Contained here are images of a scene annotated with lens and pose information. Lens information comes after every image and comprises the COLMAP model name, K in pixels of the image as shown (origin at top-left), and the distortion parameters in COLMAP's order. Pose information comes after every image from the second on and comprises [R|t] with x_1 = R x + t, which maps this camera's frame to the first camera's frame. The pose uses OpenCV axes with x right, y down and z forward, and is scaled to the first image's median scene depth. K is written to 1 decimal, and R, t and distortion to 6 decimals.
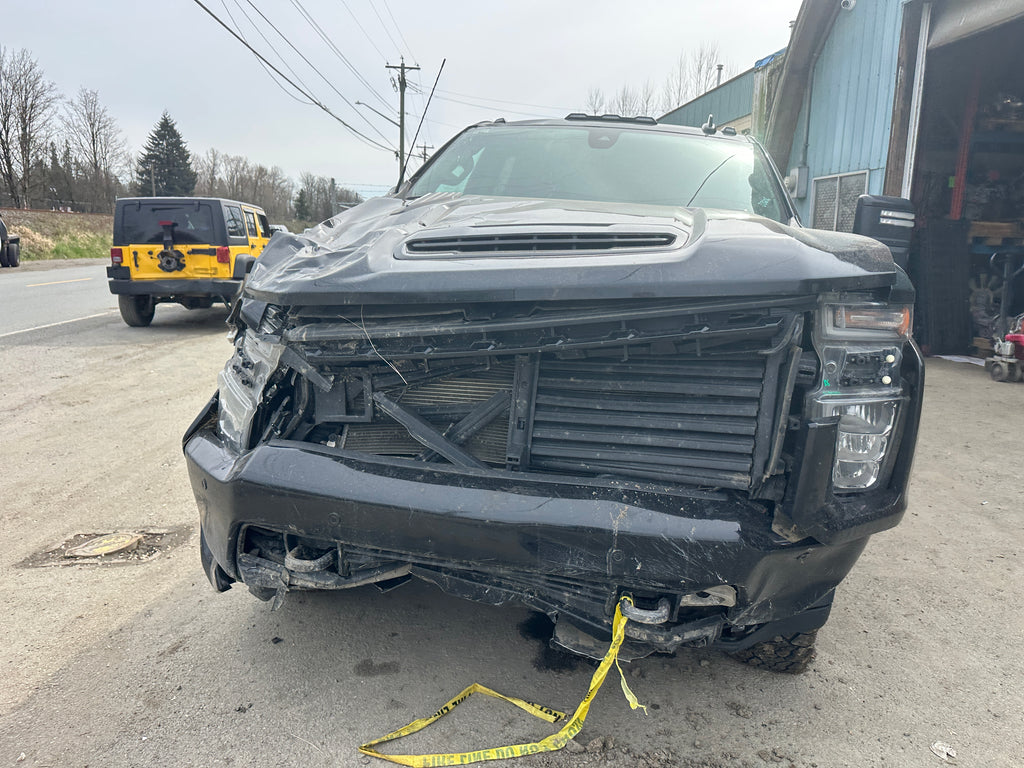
lens RADIAL K [[734.3, 0, 507.9], [0, 734.3, 364.6], [0, 0, 1]] dist [0.005342, -0.002673]
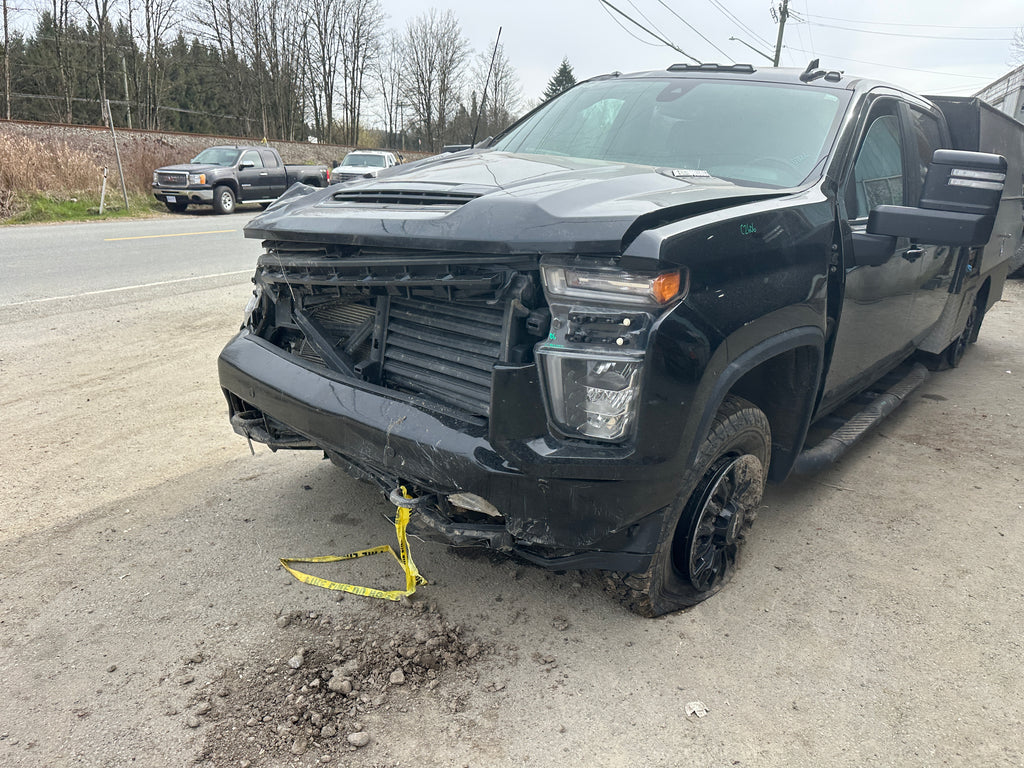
lens RADIAL K [[715.9, 0, 506.9], [0, 715.9, 383.8], [0, 0, 1]] dist [0.046453, -0.057647]
pose [[0.877210, 0.149944, -0.456091, 0.468871], [-0.101959, 0.986491, 0.128217, -0.019653], [0.469155, -0.065971, 0.880648, 0.005745]]
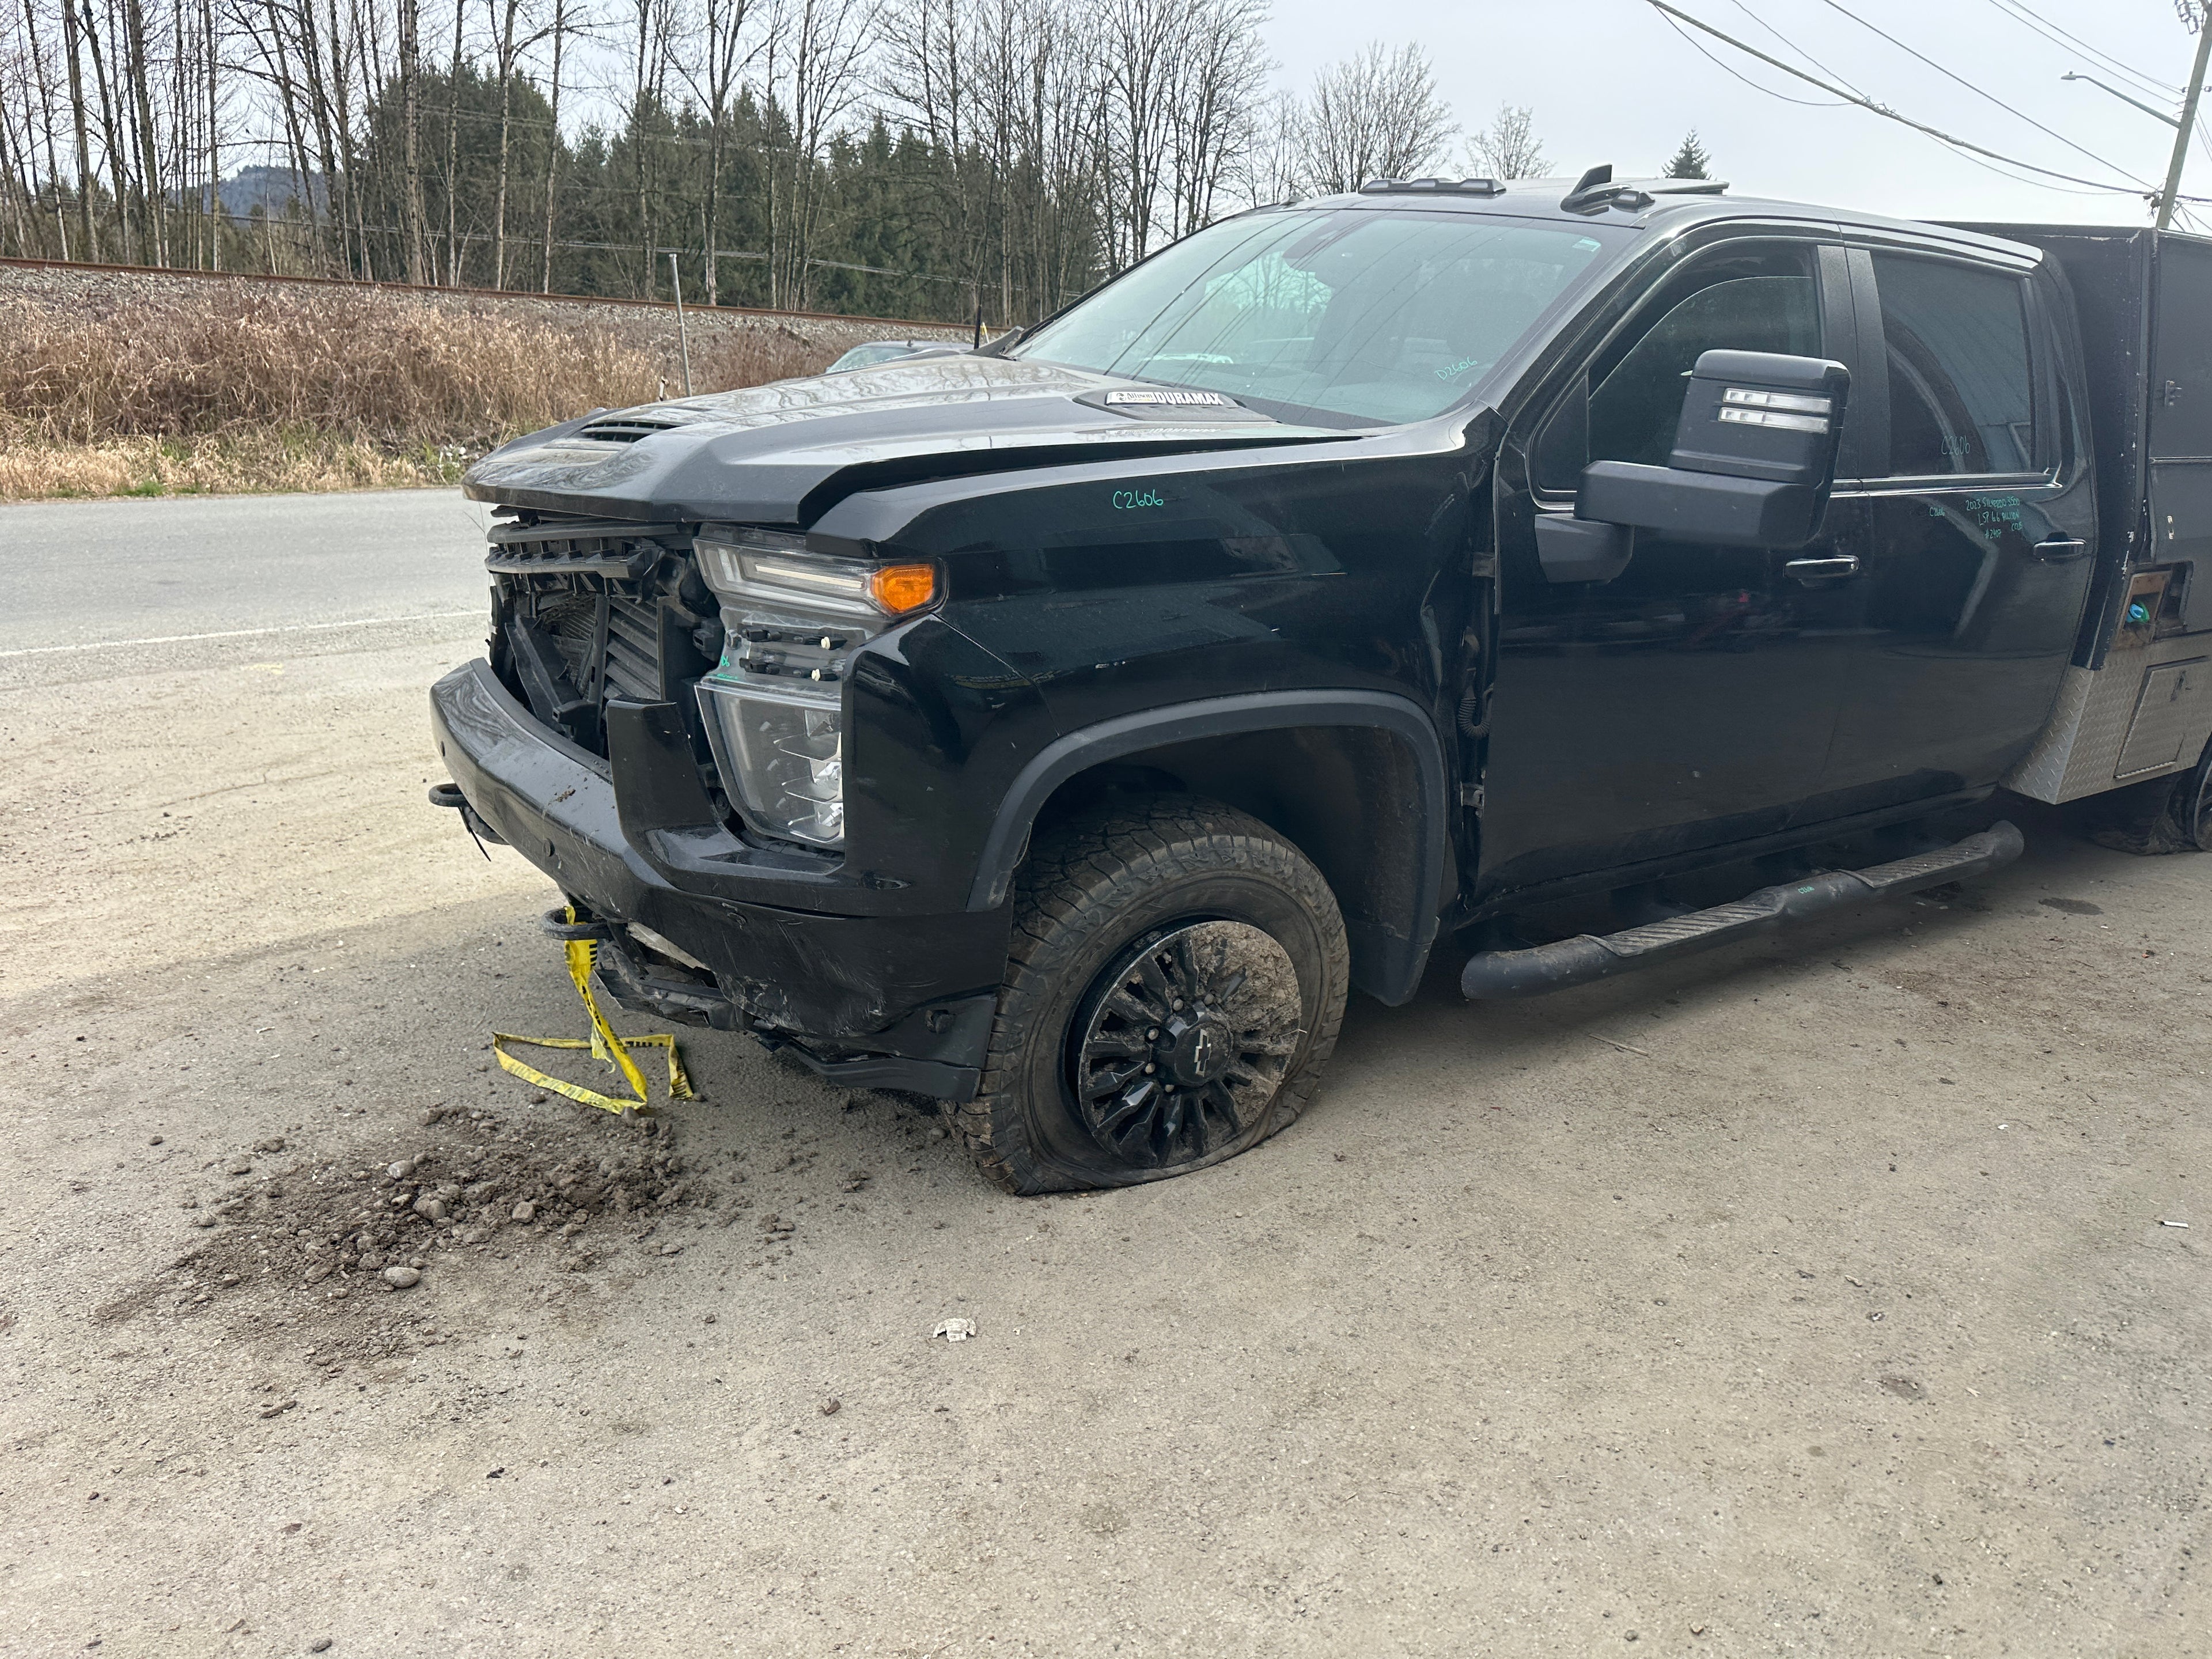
lens RADIAL K [[1541.1, 0, 1106.7], [0, 1541.1, 829.5], [0, 0, 1]] dist [0.033001, -0.031212]
pose [[0.717973, 0.207141, -0.664536, 0.887291], [-0.143266, 0.978230, 0.150136, -0.047016], [0.681168, -0.012589, 0.732019, 0.110272]]
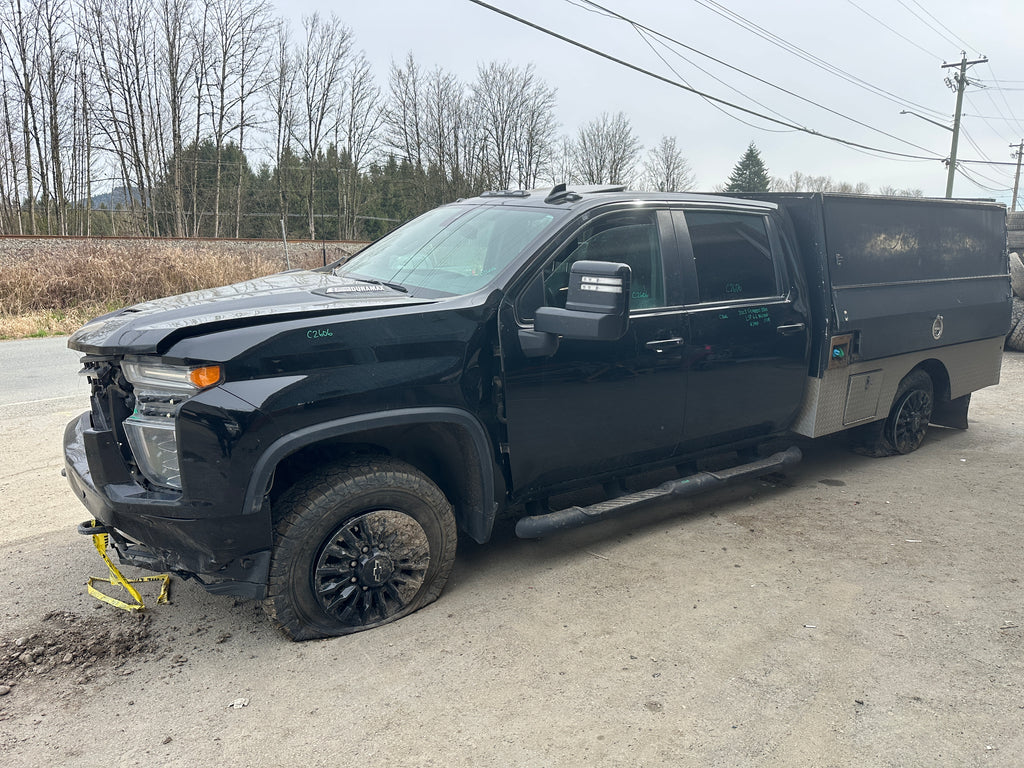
lens RADIAL K [[710.0, 0, 510.6], [0, 710.0, 380.0], [0, 0, 1]] dist [0.068582, -0.082544]
pose [[0.724653, 0.092457, -0.682884, 1.110339], [-0.093876, 0.994965, 0.035092, -0.093239], [0.682690, 0.038676, 0.729683, 0.226749]]
